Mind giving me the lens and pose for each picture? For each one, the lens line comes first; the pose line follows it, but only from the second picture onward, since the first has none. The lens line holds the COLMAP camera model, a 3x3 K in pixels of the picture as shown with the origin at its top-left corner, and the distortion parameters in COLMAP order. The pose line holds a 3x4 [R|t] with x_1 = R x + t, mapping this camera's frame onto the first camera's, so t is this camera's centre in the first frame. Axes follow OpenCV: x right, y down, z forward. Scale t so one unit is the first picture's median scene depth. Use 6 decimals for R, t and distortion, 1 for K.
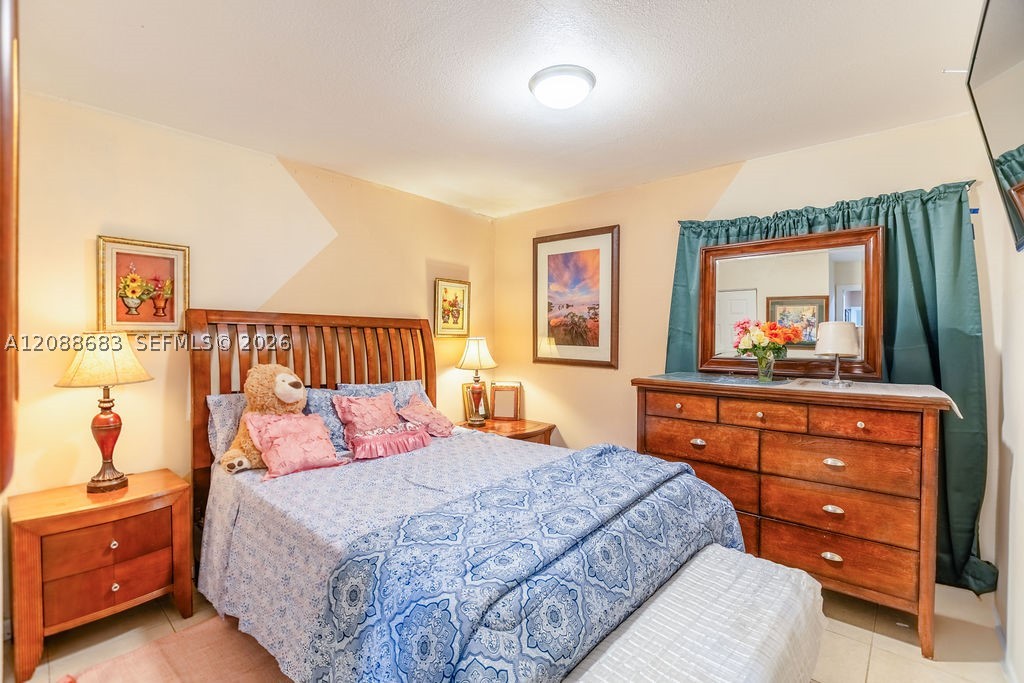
lens RADIAL K [[455.7, 0, 505.4], [0, 455.7, 340.8], [0, 0, 1]] dist [-0.021189, -0.000120]
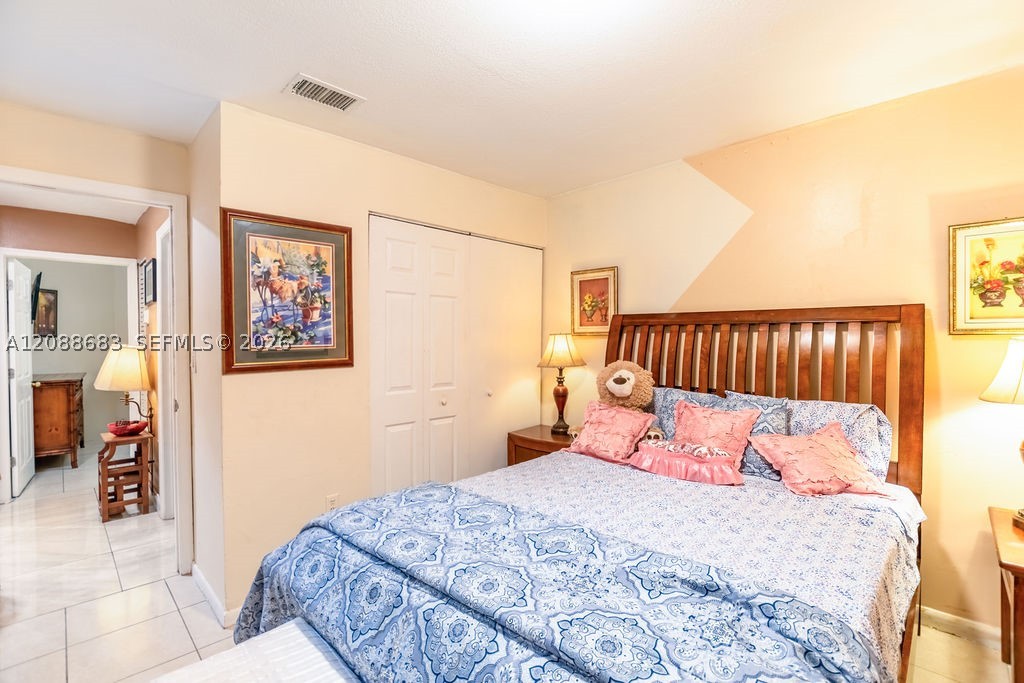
lens RADIAL K [[455.7, 0, 505.2], [0, 455.7, 344.9], [0, 0, 1]] dist [-0.021189, -0.000120]
pose [[-0.051033, 0.012044, -0.998624, 0.727135], [-0.006551, 0.999902, 0.012394, 0.000921], [0.998676, 0.007174, -0.050949, 0.896321]]
